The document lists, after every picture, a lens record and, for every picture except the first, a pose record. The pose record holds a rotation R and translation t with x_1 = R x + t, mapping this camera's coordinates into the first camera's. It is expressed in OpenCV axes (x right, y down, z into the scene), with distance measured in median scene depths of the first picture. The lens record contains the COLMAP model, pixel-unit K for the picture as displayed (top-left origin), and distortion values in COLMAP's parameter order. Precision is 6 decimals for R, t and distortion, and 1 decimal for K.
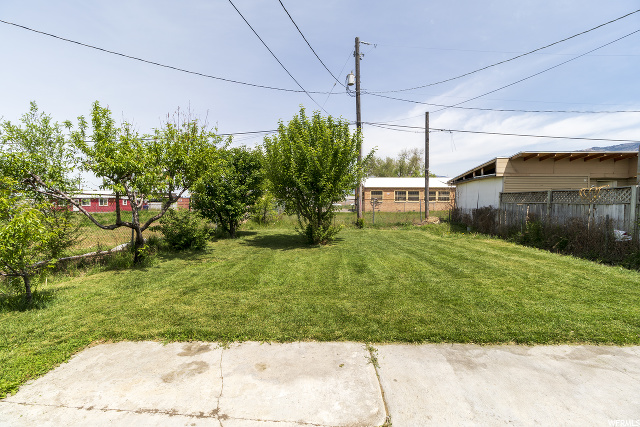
lens RADIAL K [[294.5, 0, 321.9], [0, 294.5, 214.3], [0, 0, 1]] dist [-0.008341, 0.001205]
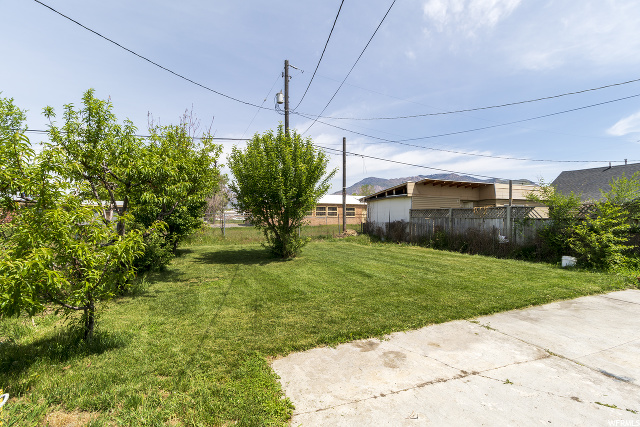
lens RADIAL K [[294.5, 0, 335.3], [0, 294.5, 214.6], [0, 0, 1]] dist [-0.008341, 0.001205]
pose [[0.903549, 0.006508, 0.428435, -0.221557], [0.014749, 0.998820, -0.046277, 0.002280], [-0.428231, 0.048132, 0.902387, 0.002883]]
